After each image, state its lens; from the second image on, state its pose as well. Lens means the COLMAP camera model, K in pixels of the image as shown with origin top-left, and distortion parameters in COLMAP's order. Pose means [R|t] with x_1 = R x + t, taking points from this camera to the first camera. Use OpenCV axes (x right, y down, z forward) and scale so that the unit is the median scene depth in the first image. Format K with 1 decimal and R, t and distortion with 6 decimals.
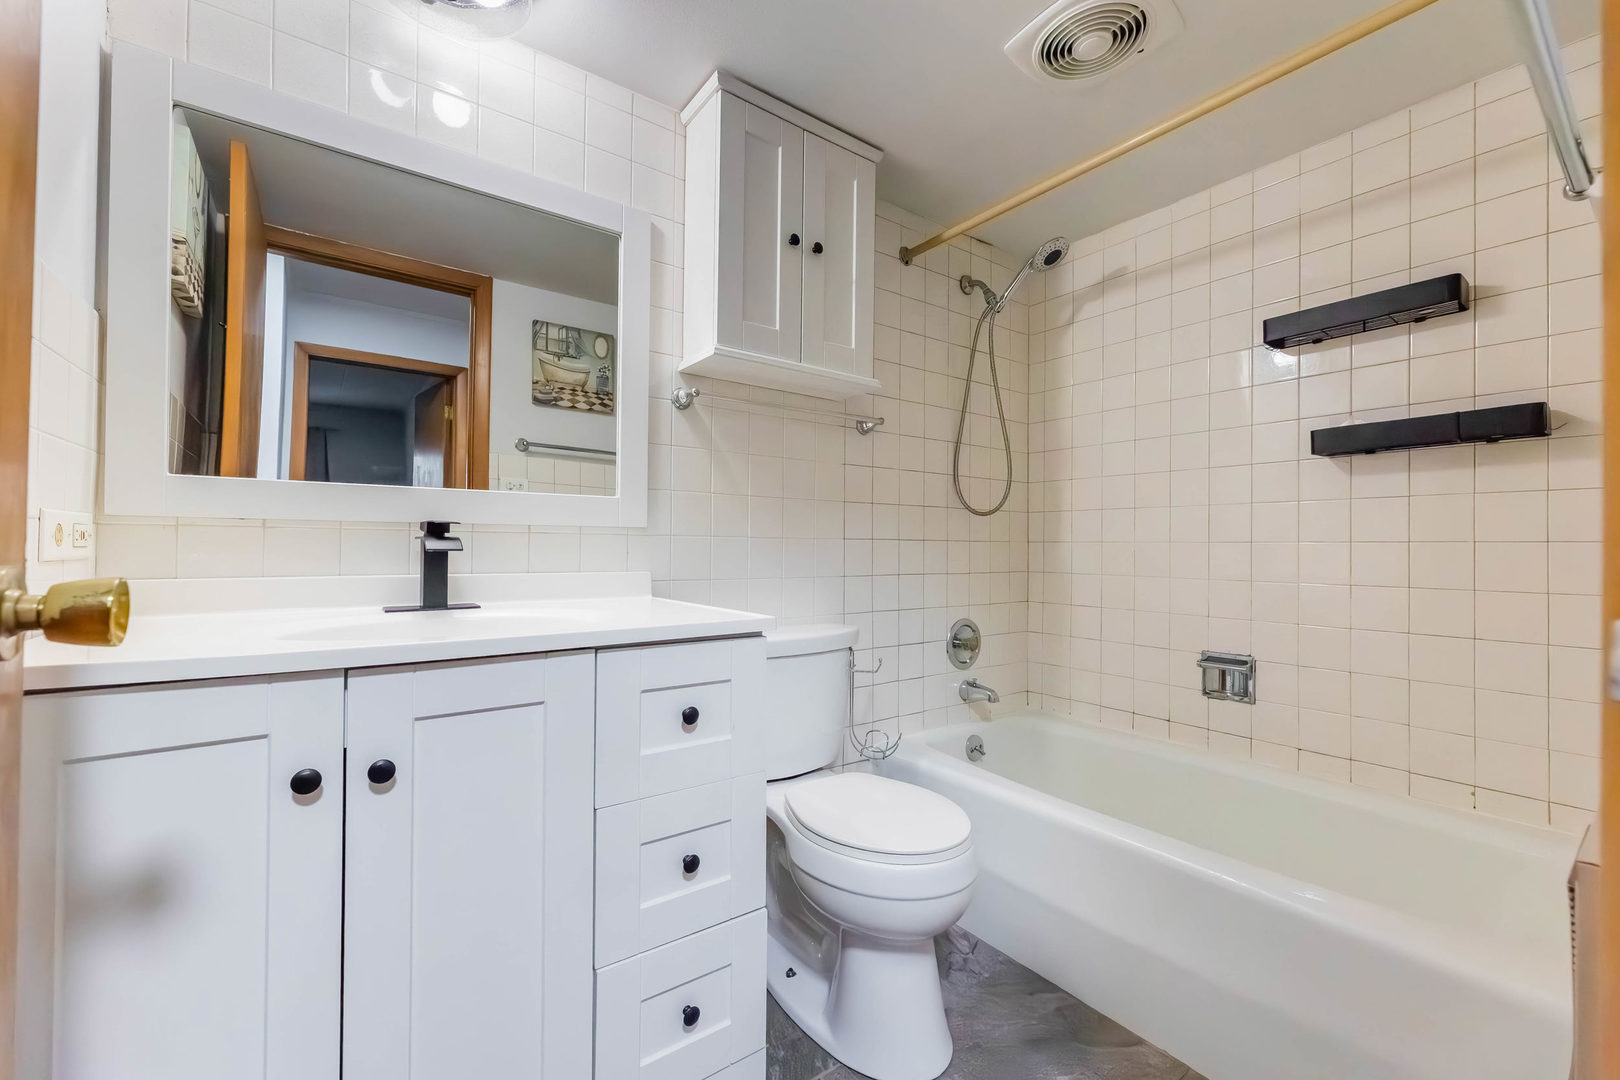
lens RADIAL K [[653.9, 0, 801.2], [0, 653.9, 542.3], [0, 0, 1]] dist [-0.000620, -0.000179]
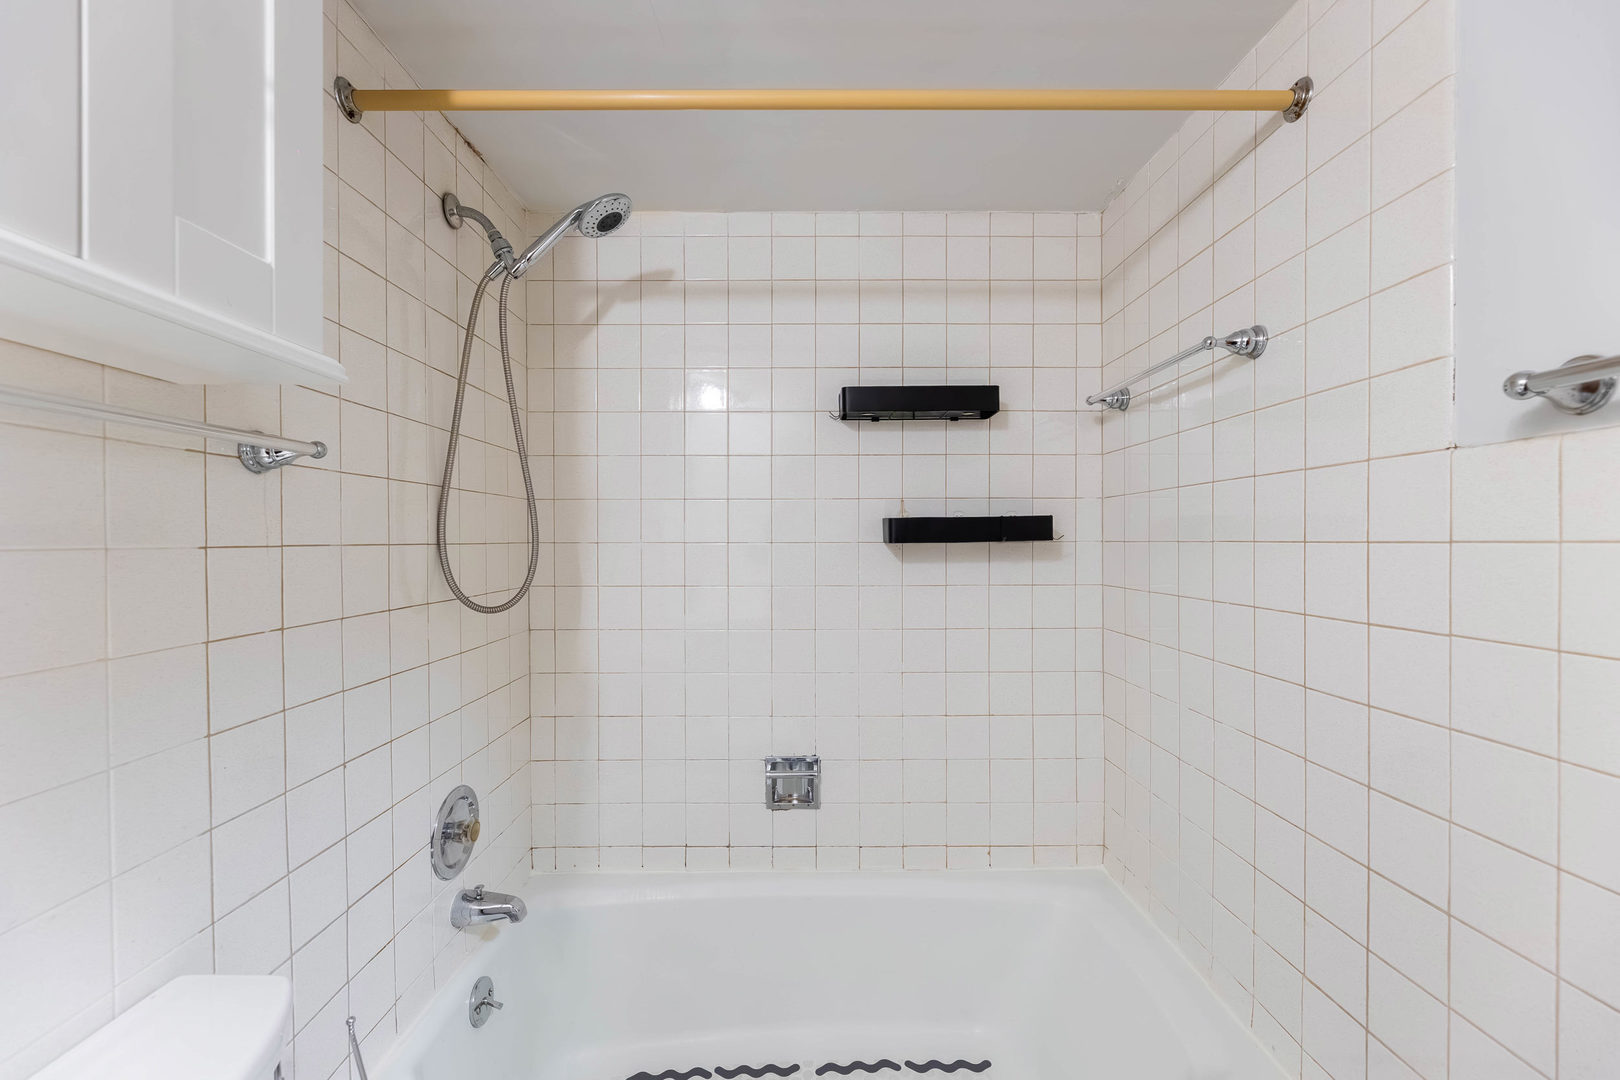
lens RADIAL K [[653.9, 0, 815.3], [0, 653.9, 551.4], [0, 0, 1]] dist [-0.000620, -0.000179]
pose [[0.585567, -0.016898, 0.810448, -0.033417], [0.000910, 0.999796, 0.020189, -0.114356], [-0.810623, -0.011084, 0.585463, 0.434624]]
